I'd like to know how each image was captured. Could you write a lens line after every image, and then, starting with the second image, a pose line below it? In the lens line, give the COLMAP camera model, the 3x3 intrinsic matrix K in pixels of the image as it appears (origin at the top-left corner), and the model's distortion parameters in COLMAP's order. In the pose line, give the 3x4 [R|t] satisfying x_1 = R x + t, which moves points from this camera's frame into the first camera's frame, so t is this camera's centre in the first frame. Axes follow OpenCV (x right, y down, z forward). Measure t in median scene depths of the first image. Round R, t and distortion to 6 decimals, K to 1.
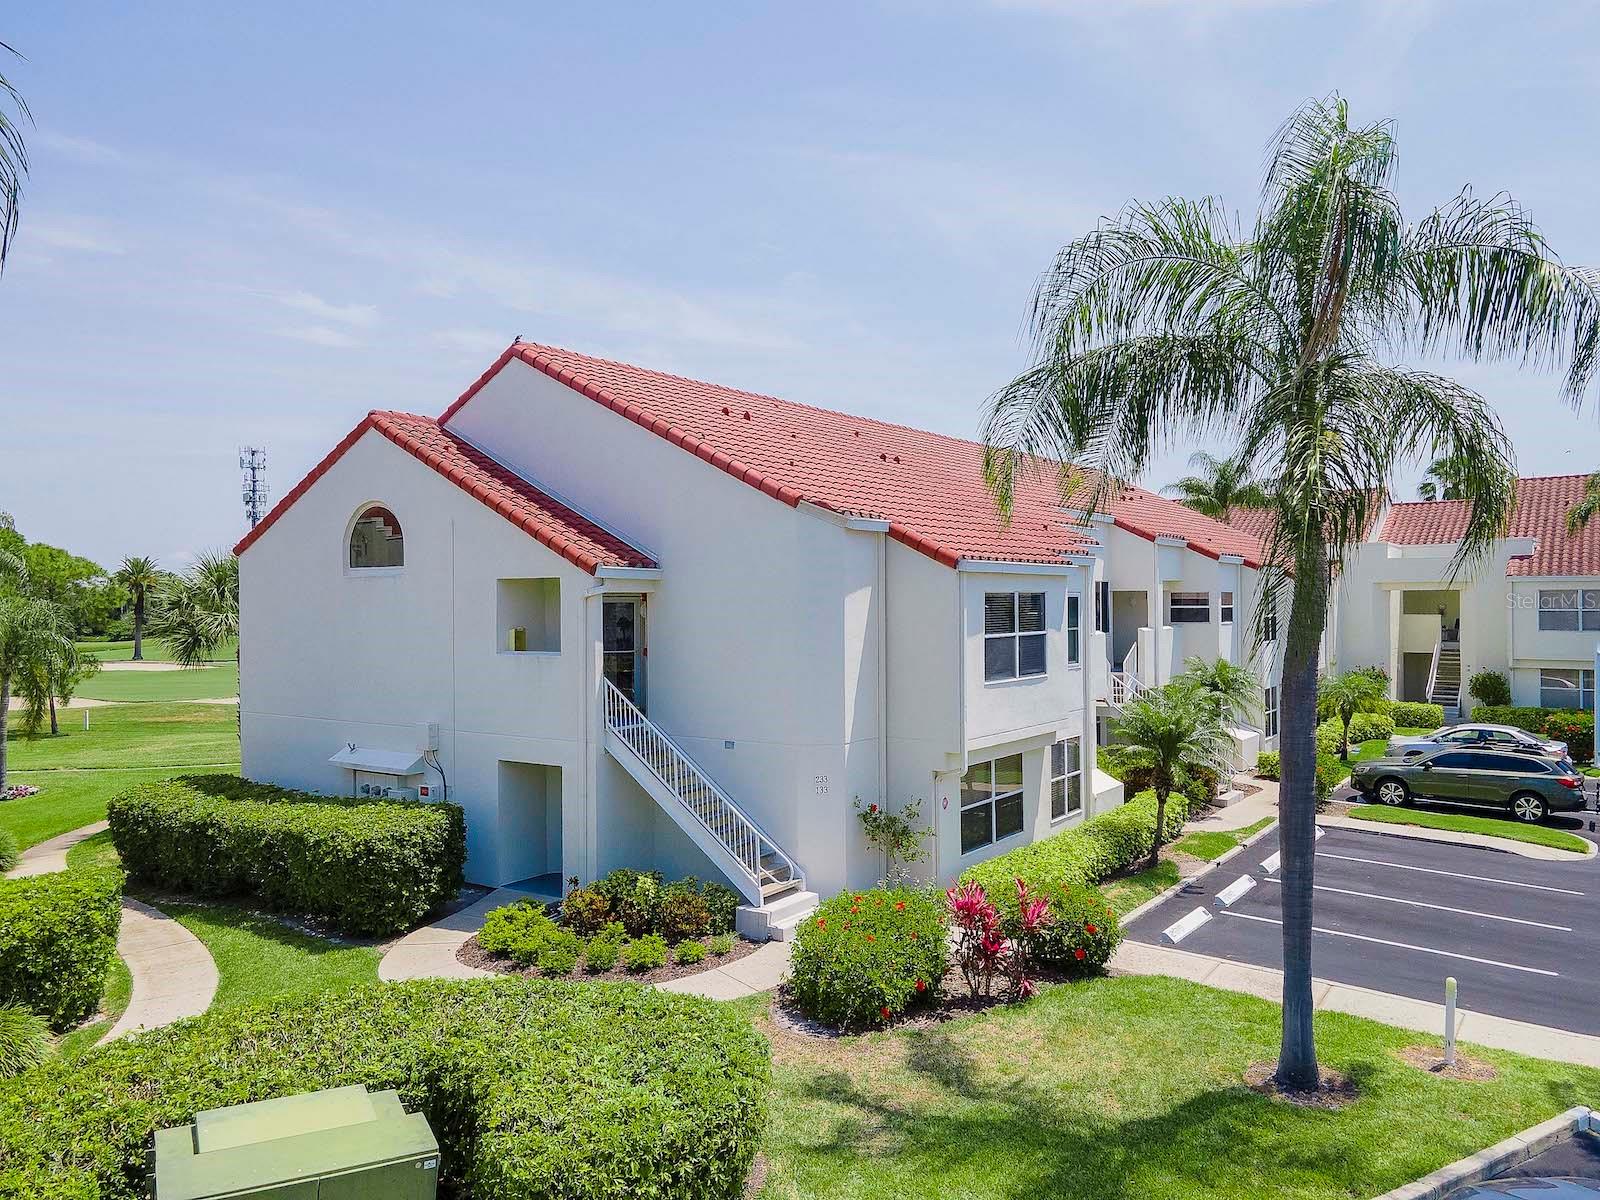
lens RADIAL K [[1155.8, 0, 805.3], [0, 1155.8, 597.2], [0, 0, 1]] dist [0.028578, 0.047645]
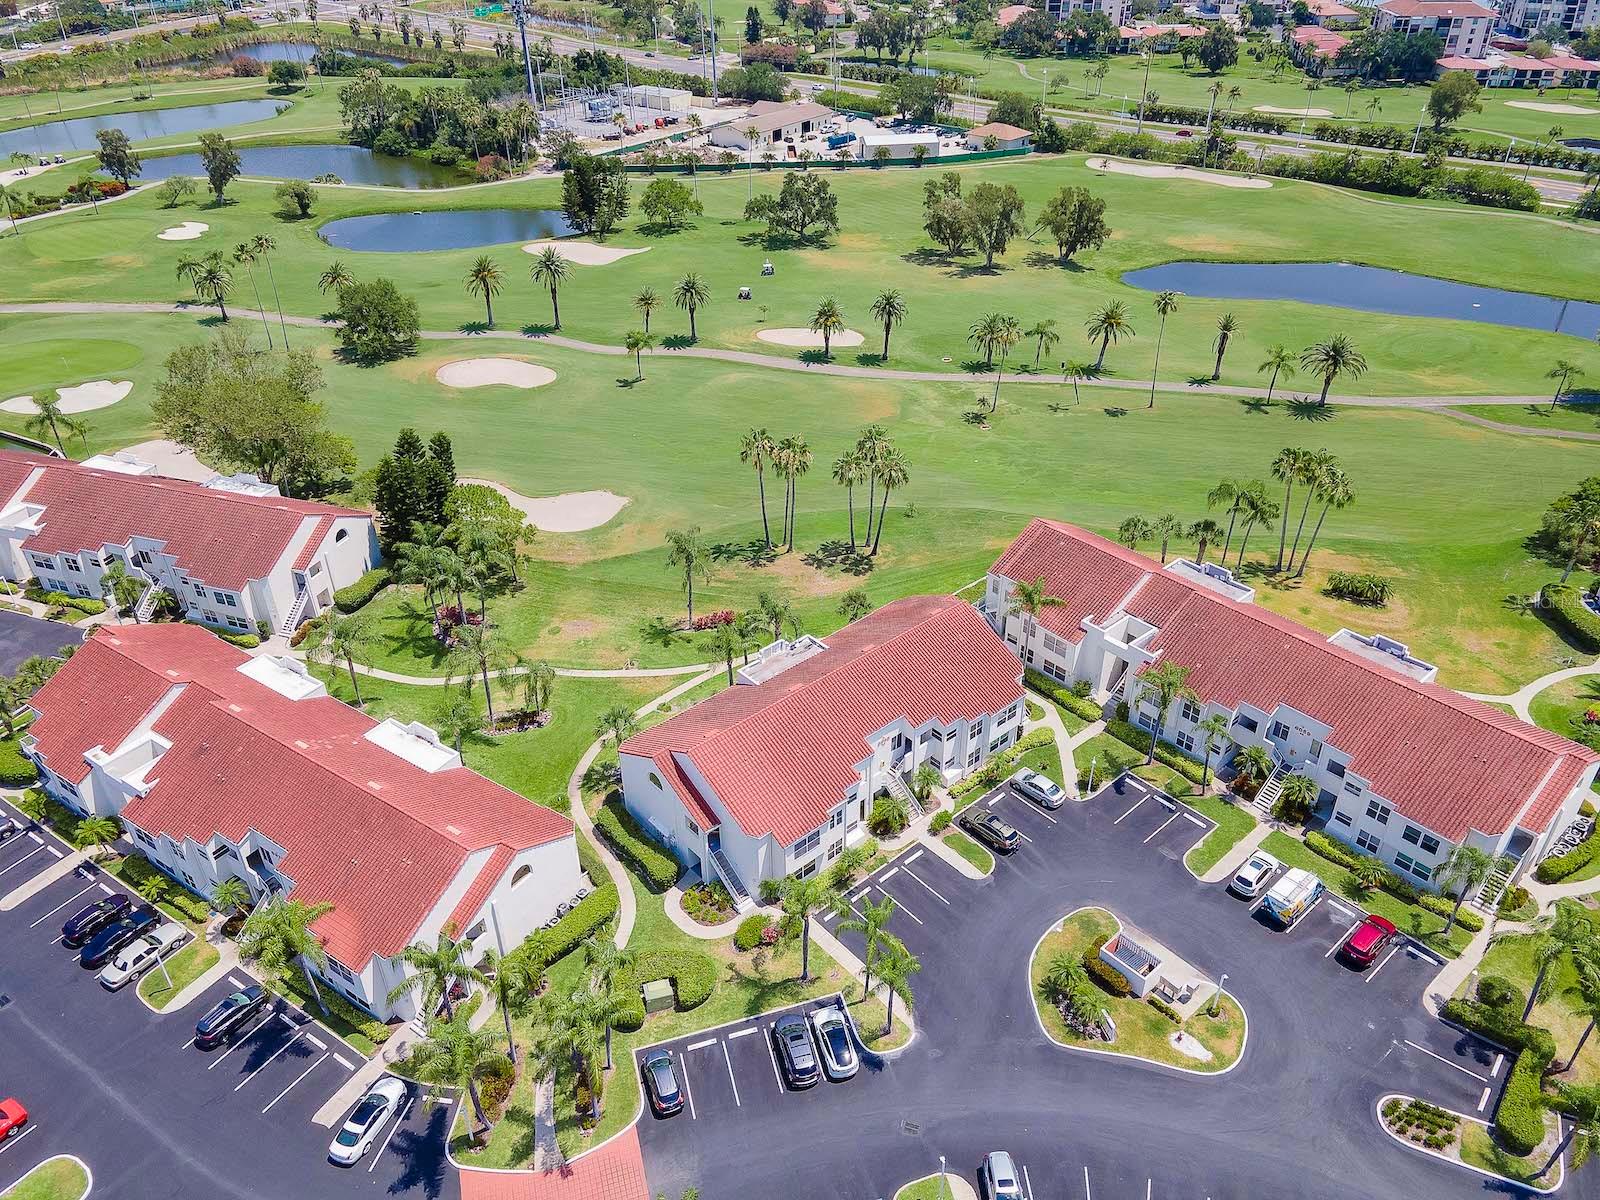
lens RADIAL K [[1155.3, 0, 805.2], [0, 1155.3, 598.2], [0, 0, 1]] dist [0.034616, 0.025557]
pose [[0.975494, 0.113113, -0.188724, 0.971381], [0.006598, 0.842313, 0.538948, -3.317950], [0.219927, -0.526986, 0.820925, -2.166158]]
